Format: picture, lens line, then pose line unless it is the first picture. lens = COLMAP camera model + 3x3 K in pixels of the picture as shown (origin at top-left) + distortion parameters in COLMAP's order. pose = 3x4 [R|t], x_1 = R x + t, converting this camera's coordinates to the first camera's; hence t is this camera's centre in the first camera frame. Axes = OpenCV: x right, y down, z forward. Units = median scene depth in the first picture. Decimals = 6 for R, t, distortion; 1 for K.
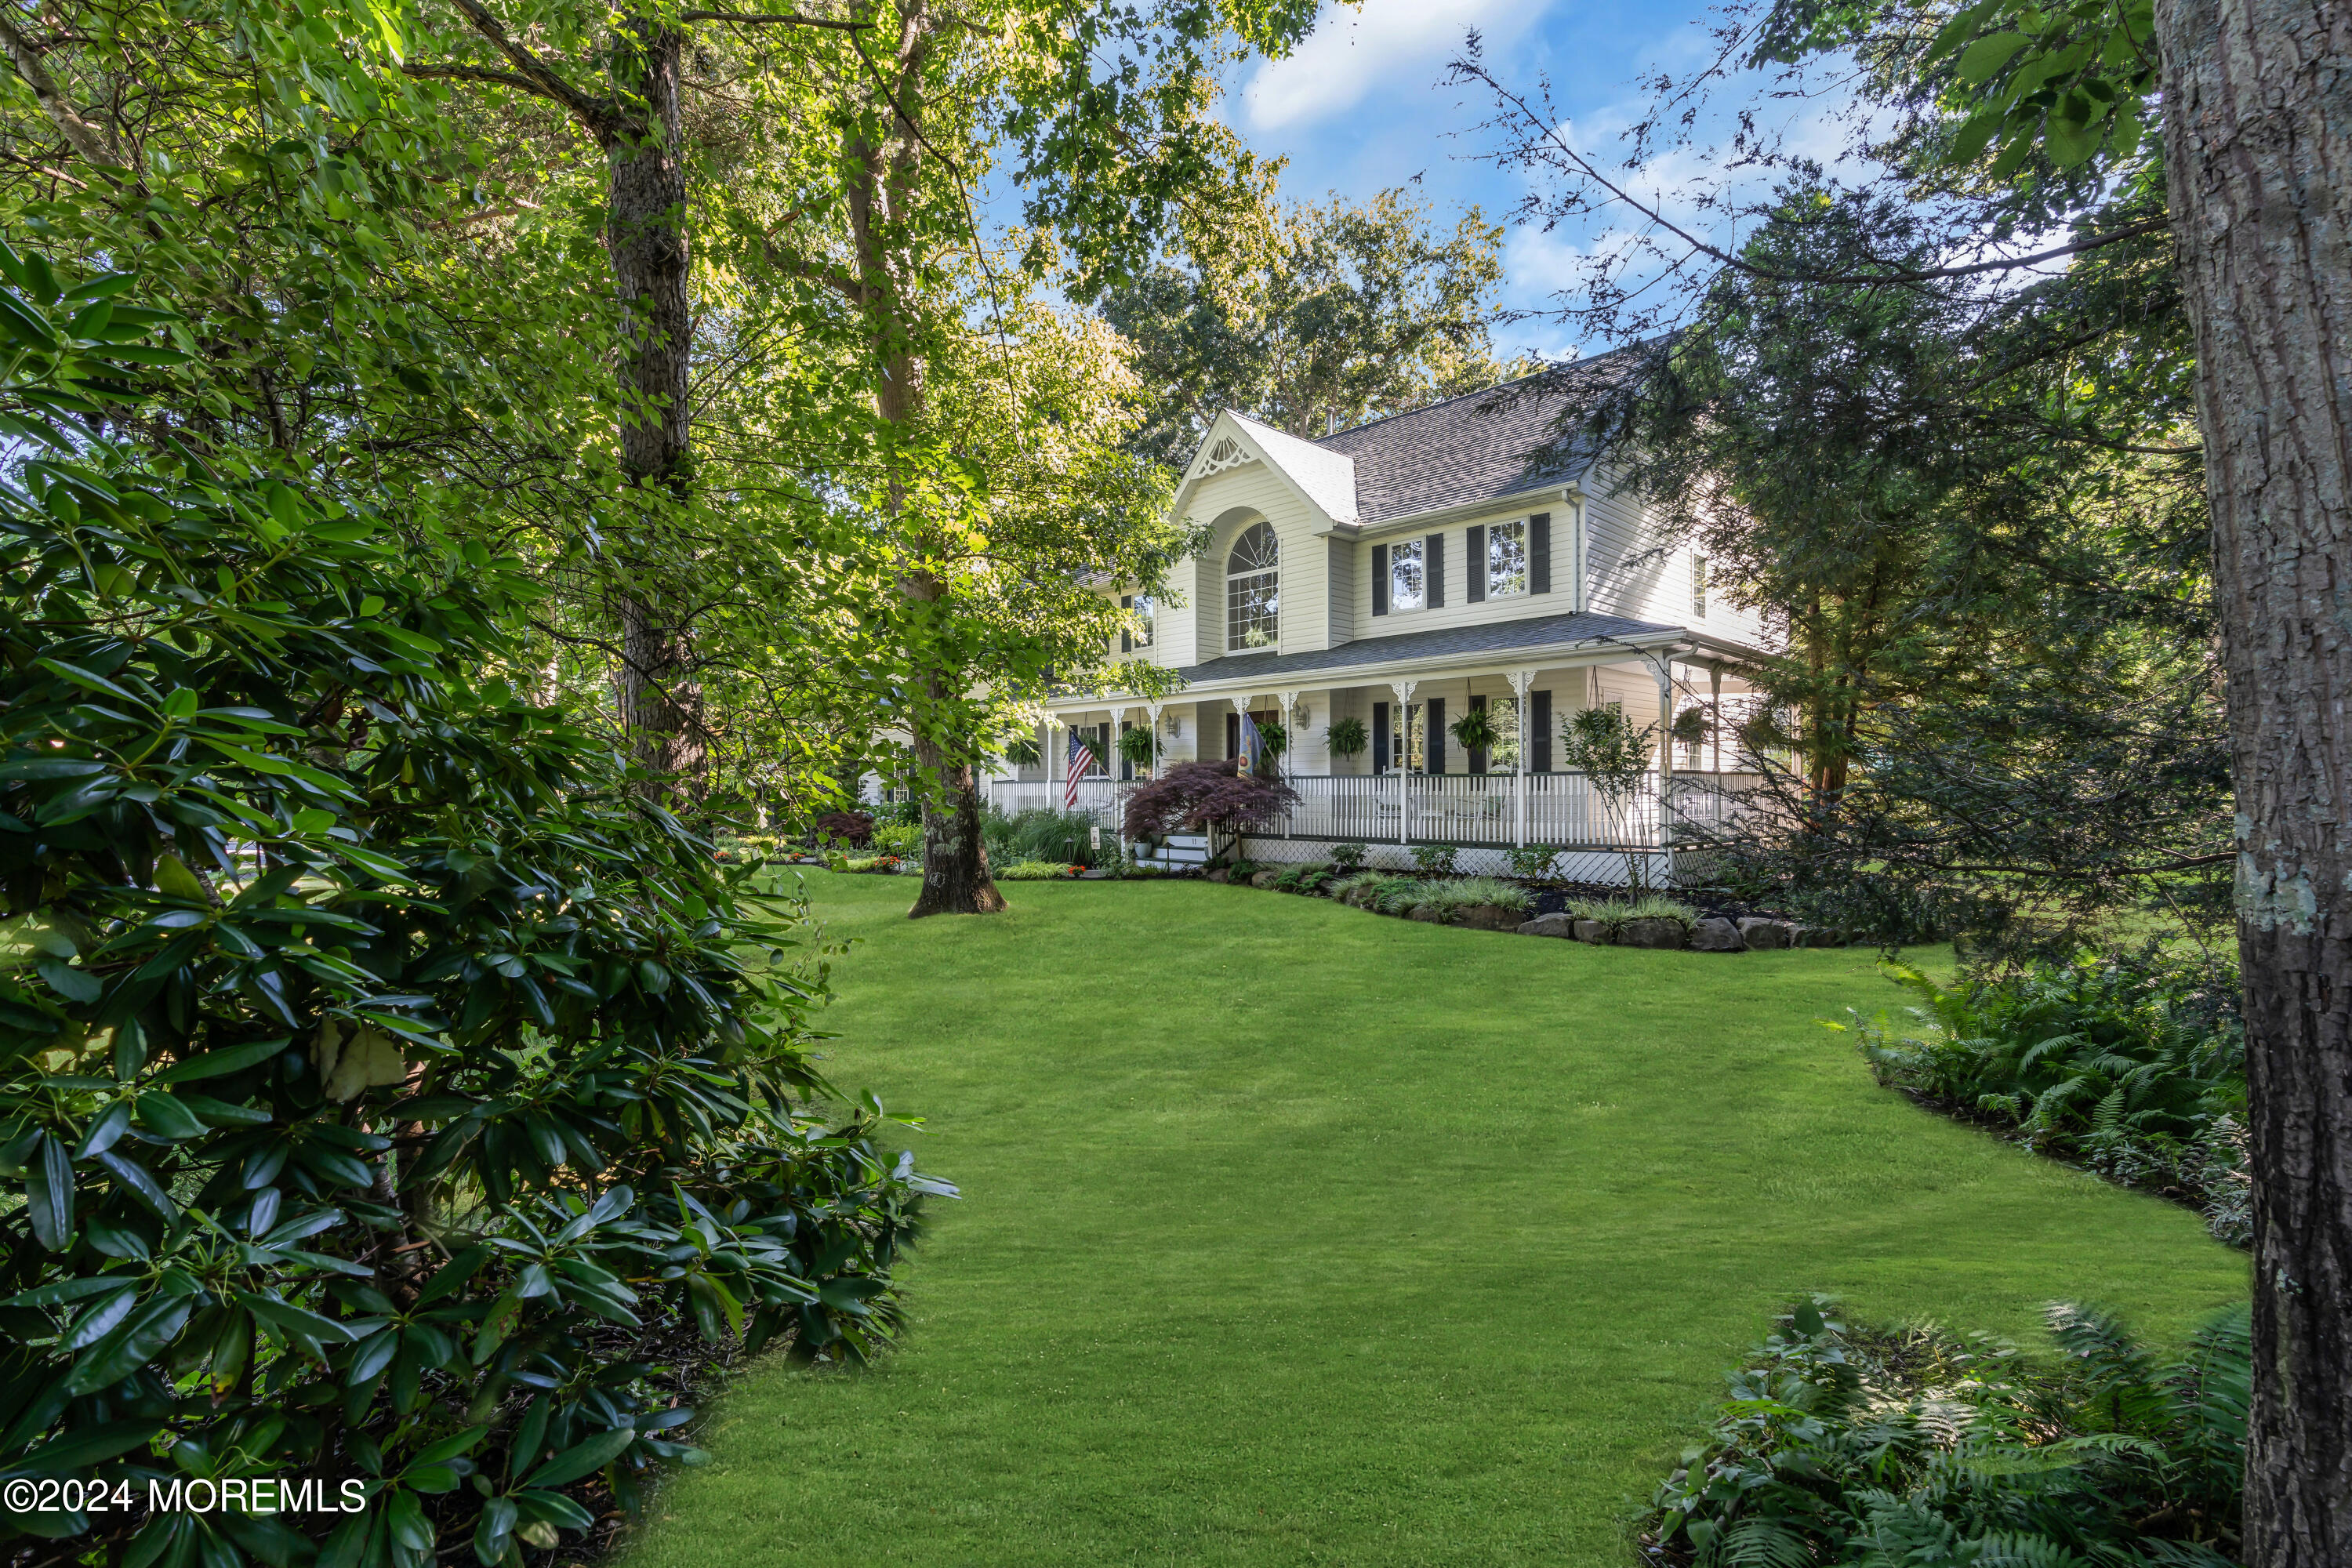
lens RADIAL K [[1050.9, 0, 1181.4], [0, 1050.9, 777.0], [0, 0, 1]] dist [-0.014903, 0.001280]
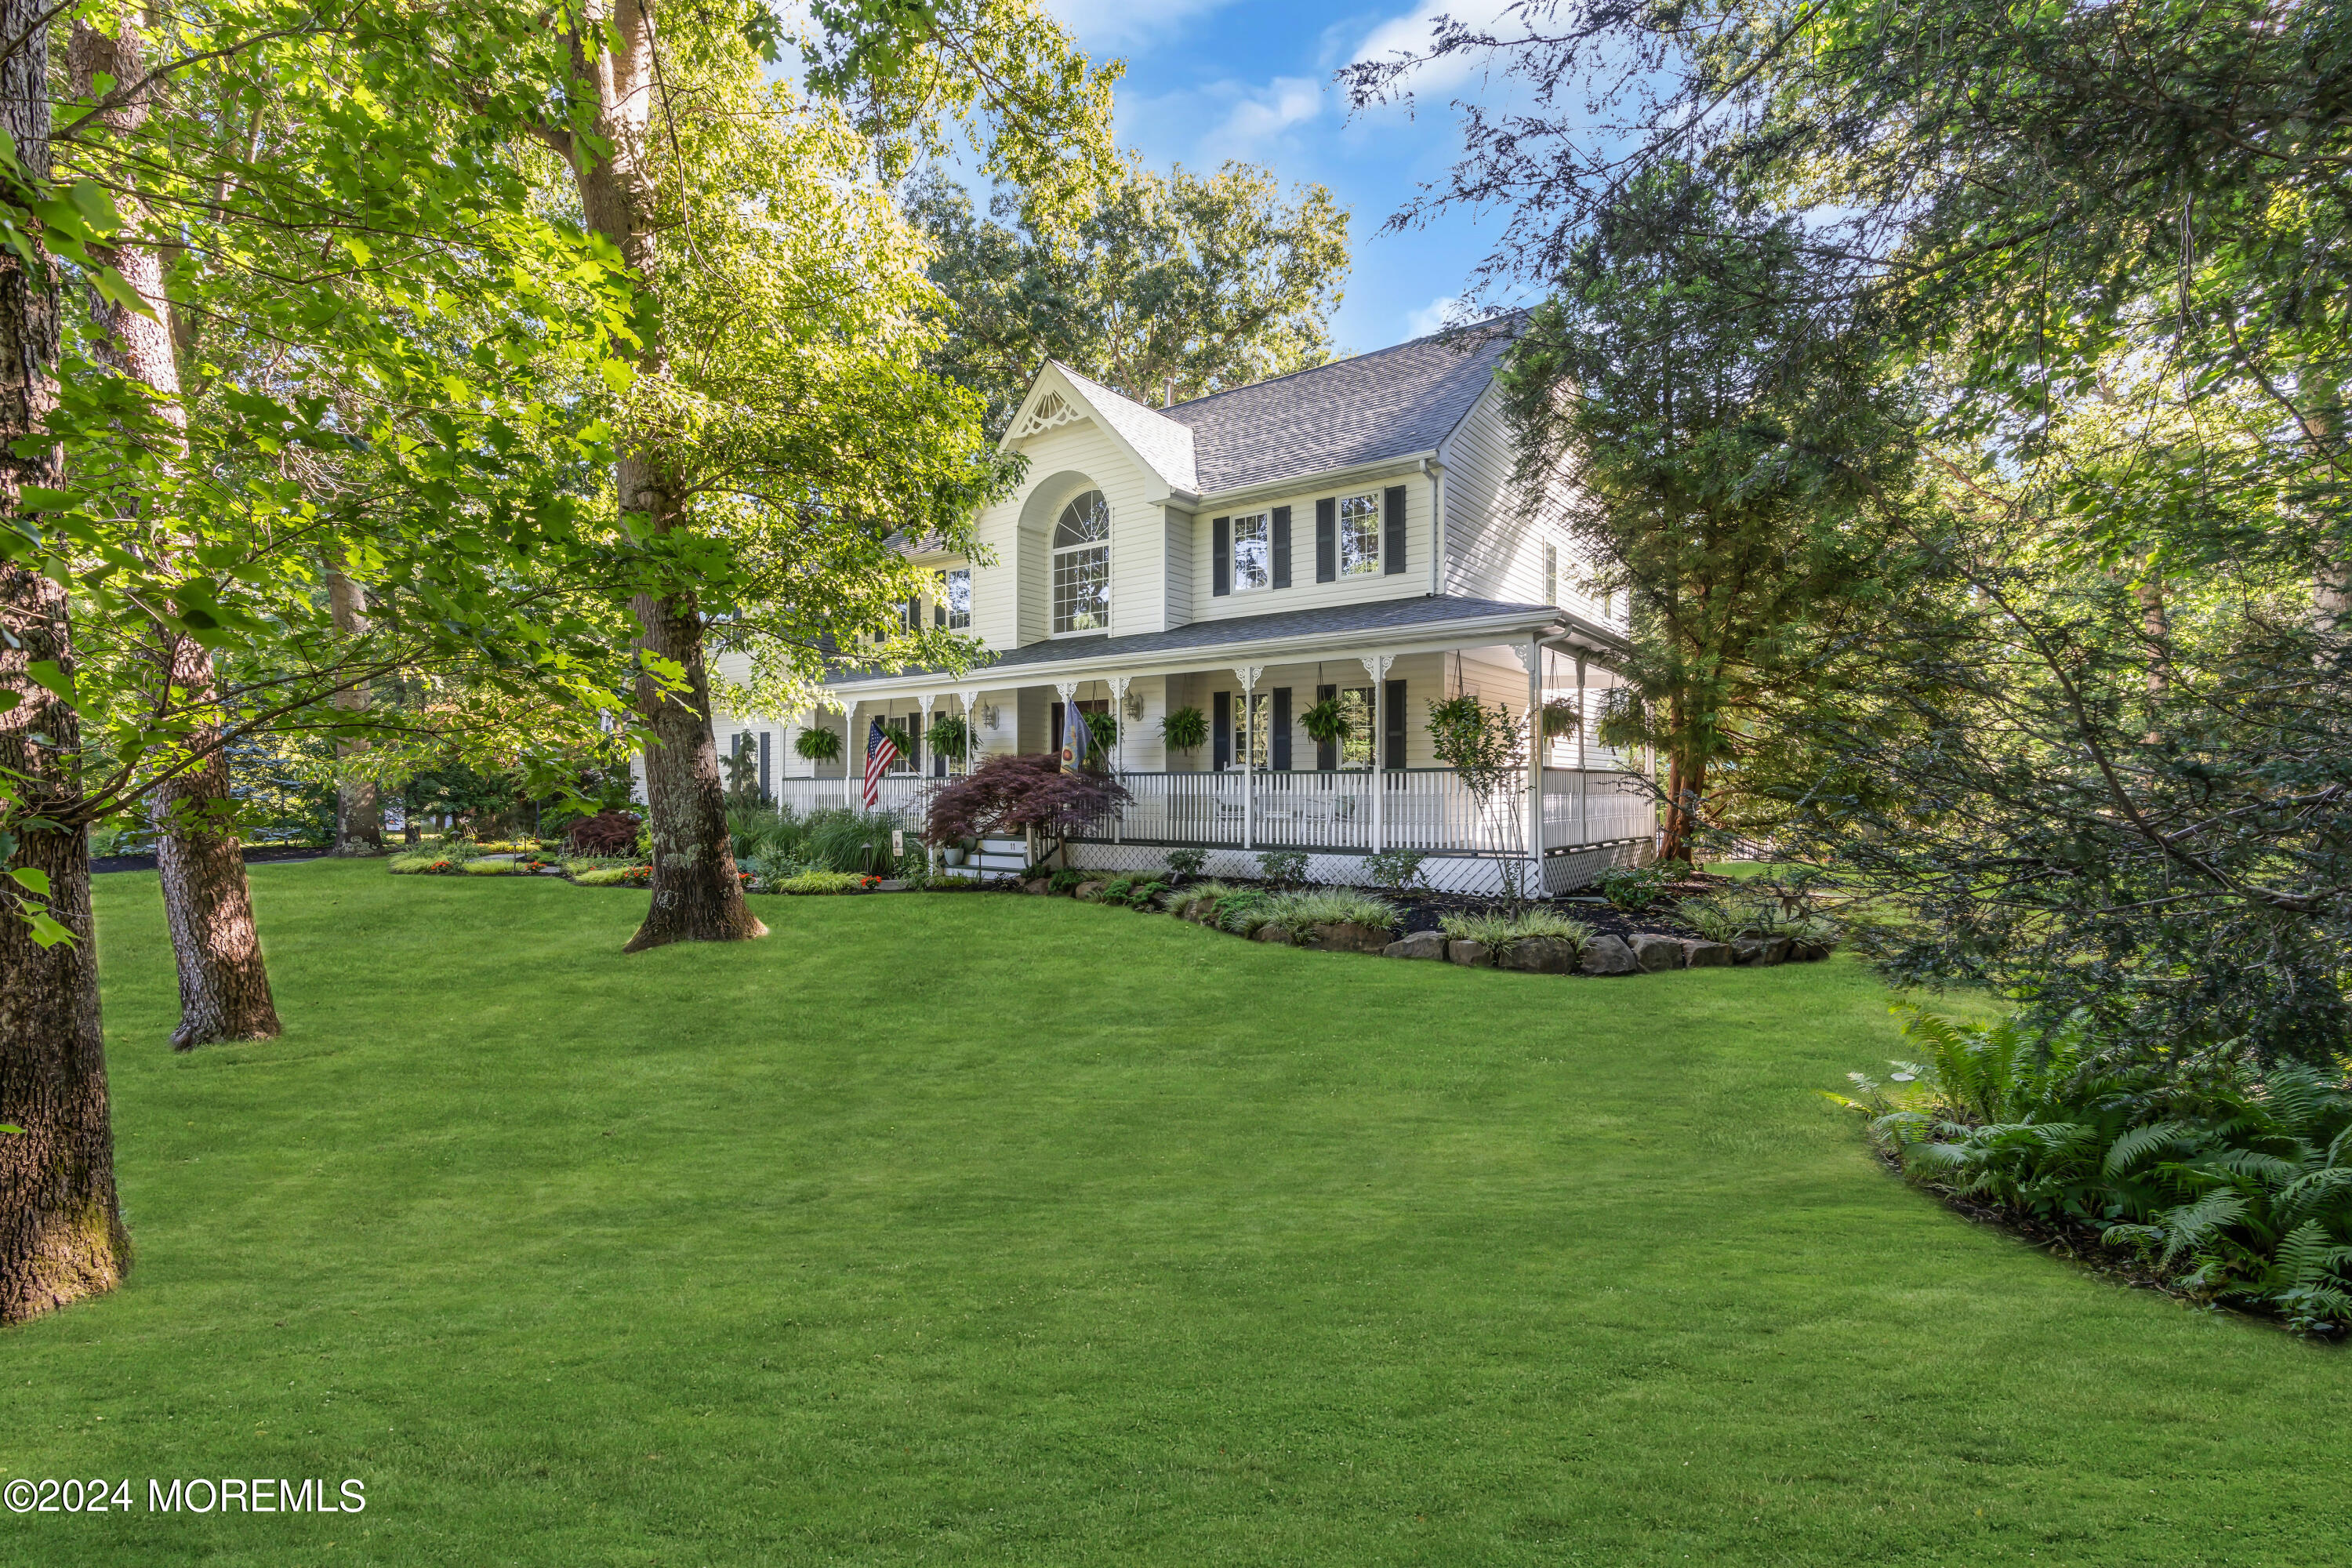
lens RADIAL K [[1044.0, 0, 1167.6], [0, 1044.0, 782.6], [0, 0, 1]] dist [-0.003532, -0.000380]
pose [[0.990037, 0.004645, 0.140731, 0.018717], [-0.005073, 0.999984, 0.002679, 0.005111], [-0.140716, -0.003367, 0.990044, 0.124447]]
